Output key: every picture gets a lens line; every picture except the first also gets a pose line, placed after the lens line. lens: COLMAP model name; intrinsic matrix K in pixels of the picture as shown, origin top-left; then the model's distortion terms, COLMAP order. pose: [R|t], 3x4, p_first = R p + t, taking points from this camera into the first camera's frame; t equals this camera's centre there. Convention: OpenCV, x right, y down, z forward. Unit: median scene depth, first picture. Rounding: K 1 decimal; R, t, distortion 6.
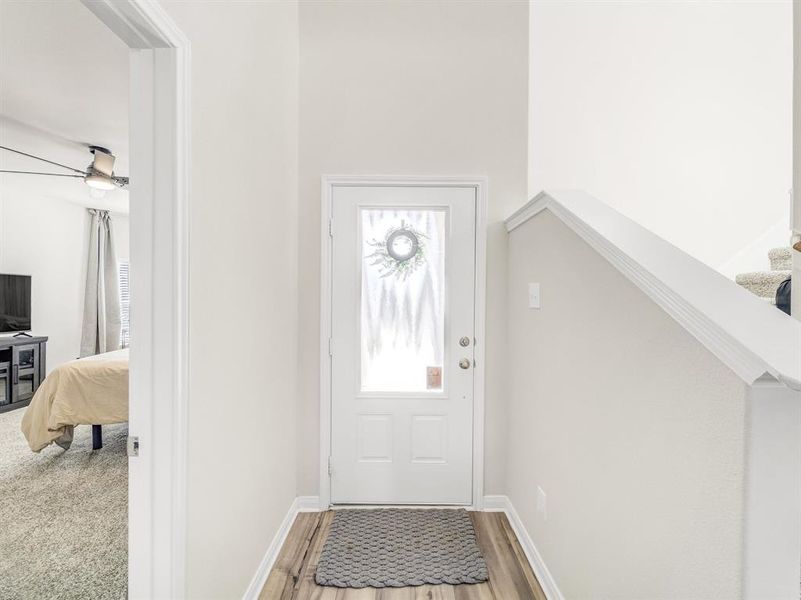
lens RADIAL K [[323.5, 0, 396.8], [0, 323.5, 302.5], [0, 0, 1]] dist [0.000241, -0.000900]
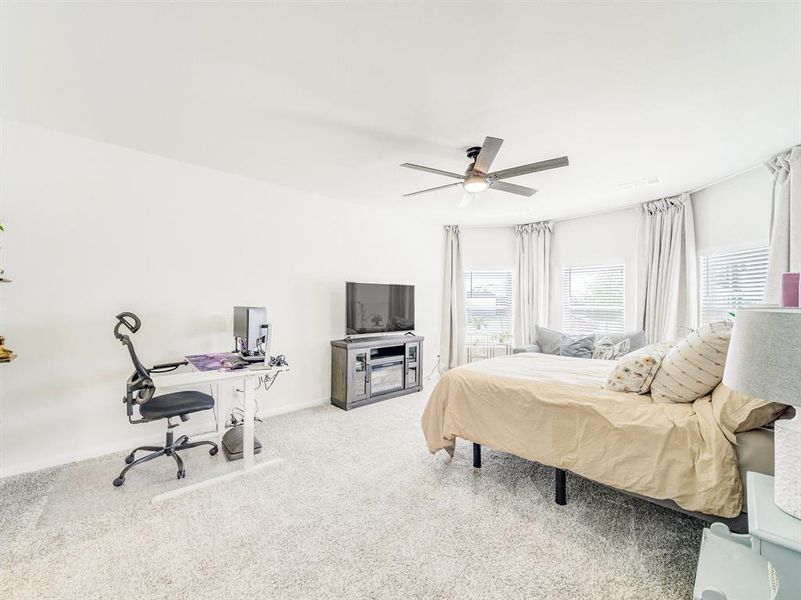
lens RADIAL K [[323.5, 0, 399.1], [0, 323.5, 300.9], [0, 0, 1]] dist [0.000241, -0.000900]
pose [[0.667439, -0.009522, -0.744603, -0.287615], [-0.004228, 0.999854, -0.016575, -0.004619], [0.744652, 0.014211, 0.667301, 0.156399]]
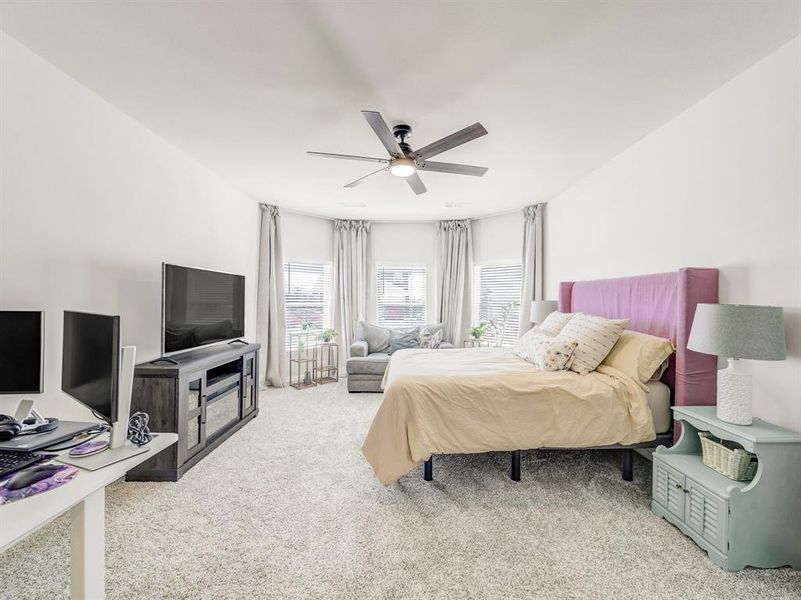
lens RADIAL K [[323.5, 0, 403.7], [0, 323.5, 300.9], [0, 0, 1]] dist [0.000241, -0.000900]
pose [[0.999917, -0.002926, -0.012541, -0.740182], [0.002844, 0.999974, -0.006563, -0.007169], [0.012560, 0.006526, 0.999900, 0.112940]]
